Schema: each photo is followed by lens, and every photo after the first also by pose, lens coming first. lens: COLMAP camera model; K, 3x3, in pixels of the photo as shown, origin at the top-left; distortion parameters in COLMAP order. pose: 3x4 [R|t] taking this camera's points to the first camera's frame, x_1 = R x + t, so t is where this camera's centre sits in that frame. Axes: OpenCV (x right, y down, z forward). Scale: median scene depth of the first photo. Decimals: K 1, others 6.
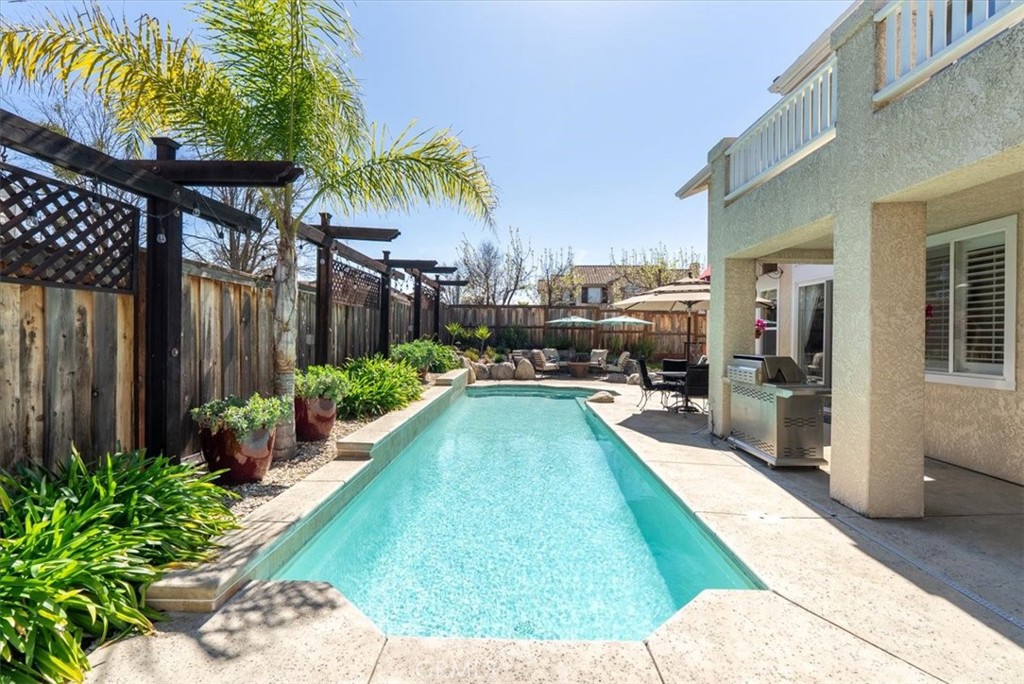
lens RADIAL K [[469.7, 0, 512.0], [0, 469.7, 334.9], [0, 0, 1]] dist [-0.005097, 0.000099]
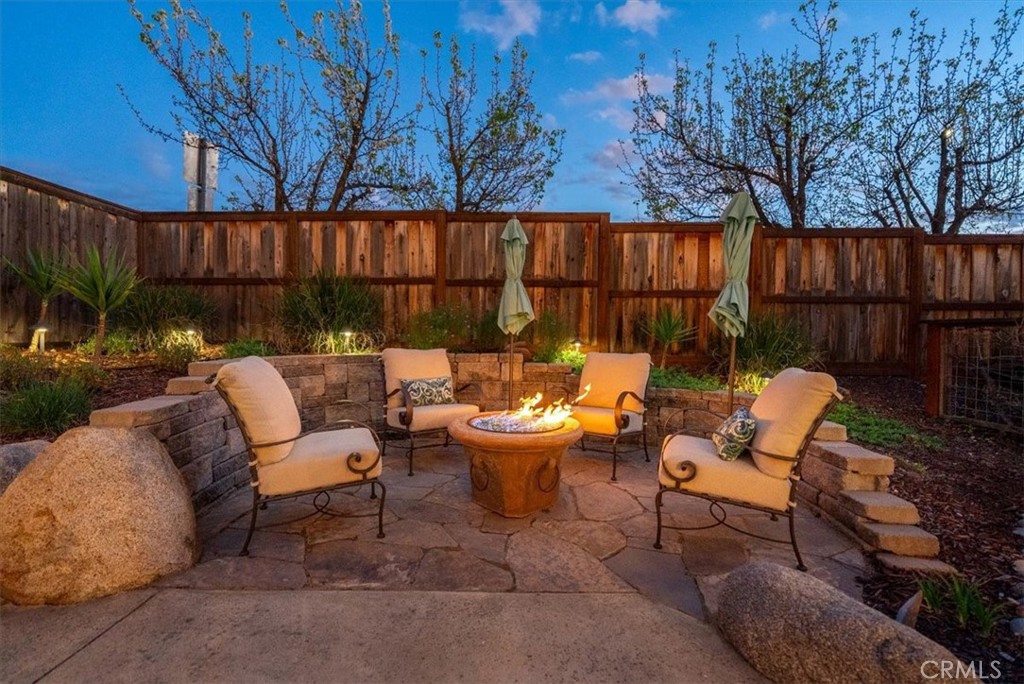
lens RADIAL K [[469.7, 0, 512.0], [0, 469.7, 334.9], [0, 0, 1]] dist [-0.005097, 0.000099]
pose [[0.999797, -0.003367, 0.019881, 0.114620], [0.003323, 0.999992, 0.002228, 0.019679], [-0.019888, -0.002161, 0.999800, 0.683730]]
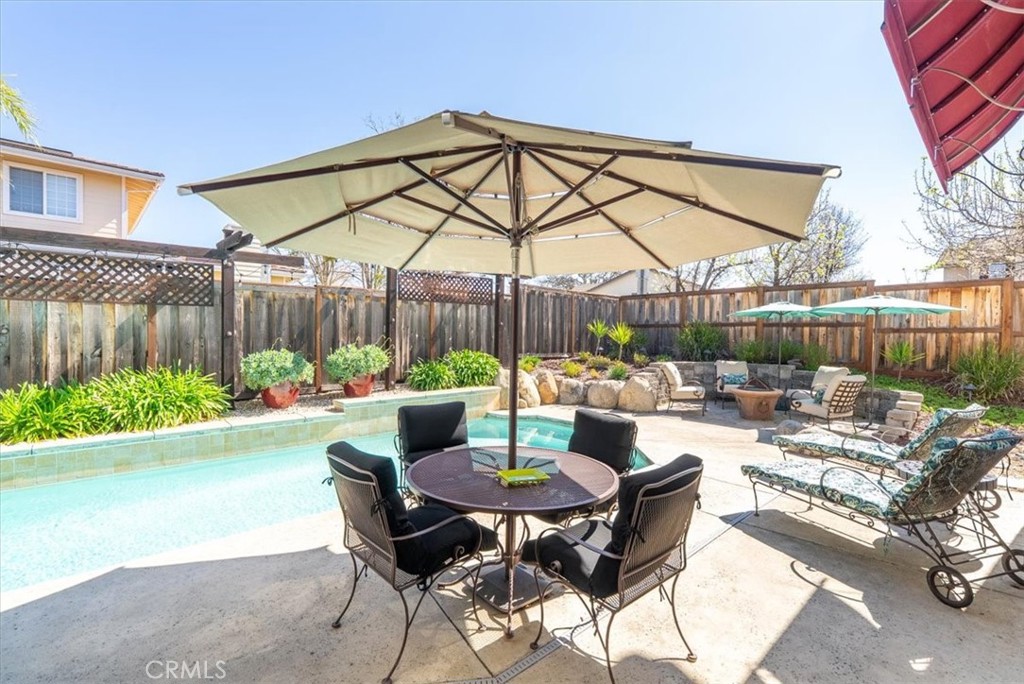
lens RADIAL K [[458.1, 0, 512.0], [0, 458.1, 342.0], [0, 0, 1]] dist [-0.000819, -0.000012]
pose [[0.701461, 0.007827, -0.712665, 0.264090], [0.000128, 0.999938, 0.011108, -0.000096], [0.712708, -0.007883, 0.701416, 0.376950]]
